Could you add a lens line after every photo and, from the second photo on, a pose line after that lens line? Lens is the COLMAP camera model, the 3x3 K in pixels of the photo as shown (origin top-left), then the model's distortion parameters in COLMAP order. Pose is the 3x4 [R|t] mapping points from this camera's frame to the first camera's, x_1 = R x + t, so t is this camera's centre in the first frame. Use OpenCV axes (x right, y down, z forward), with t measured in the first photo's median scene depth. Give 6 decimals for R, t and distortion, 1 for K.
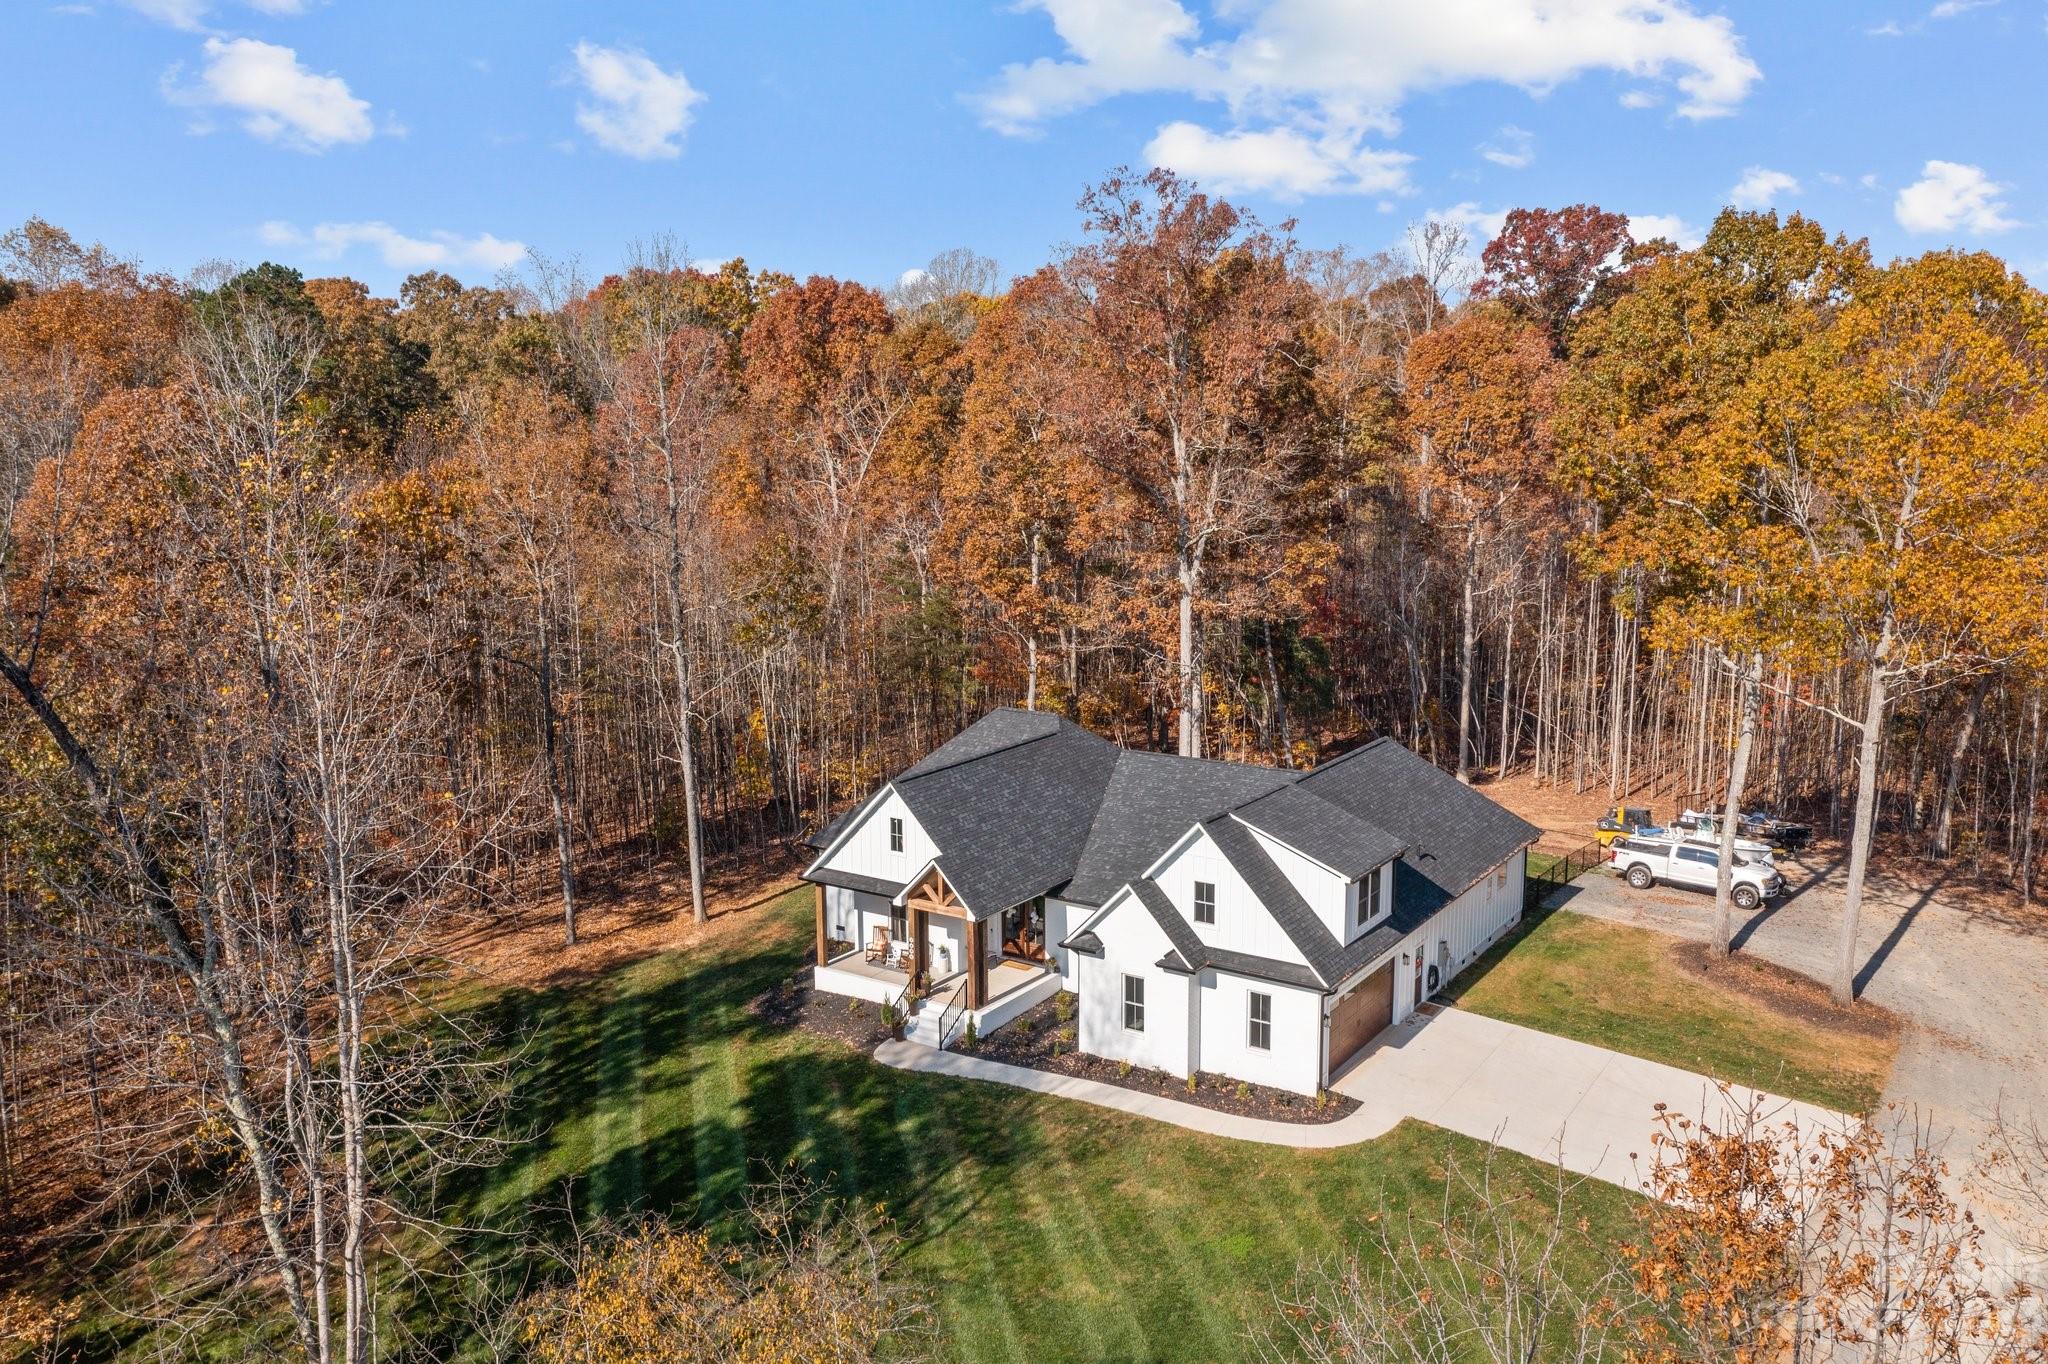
lens RADIAL K [[1637.7, 0, 1024.0], [0, 1637.7, 682.0], [0, 0, 1]] dist [-0.055838, -0.000667]
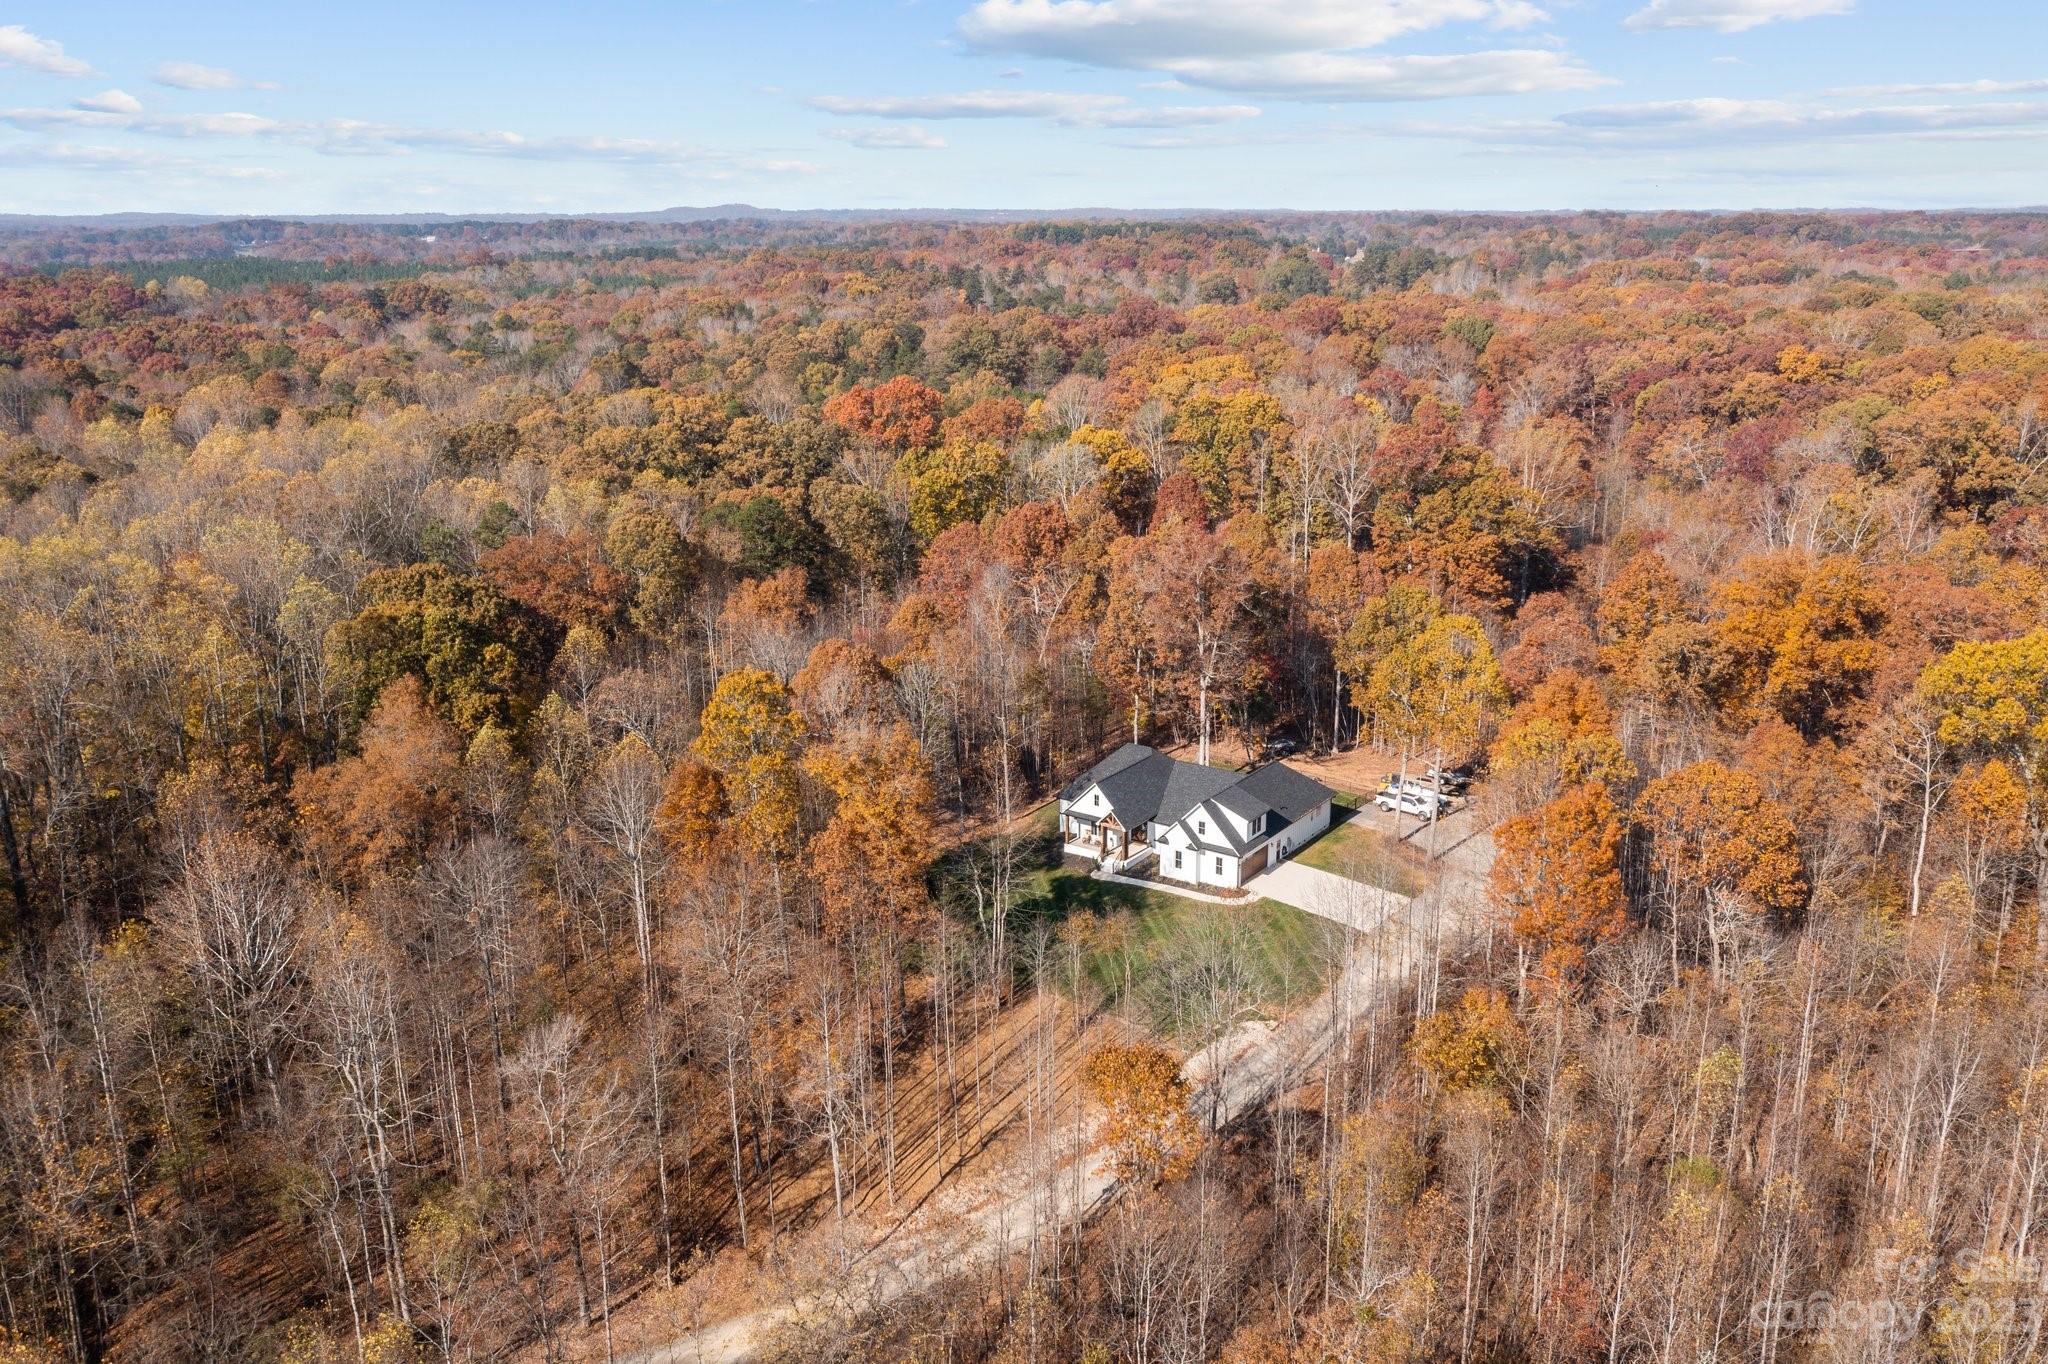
lens RADIAL K [[1592.0, 0, 1024.0], [0, 1592.0, 682.0], [0, 0, 1]] dist [-0.003878, 0.002029]
pose [[0.999314, 0.002644, -0.036944, -0.107311], [0.001380, 0.994096, 0.108493, -0.437084], [0.037012, -0.108469, 0.993411, -1.848264]]
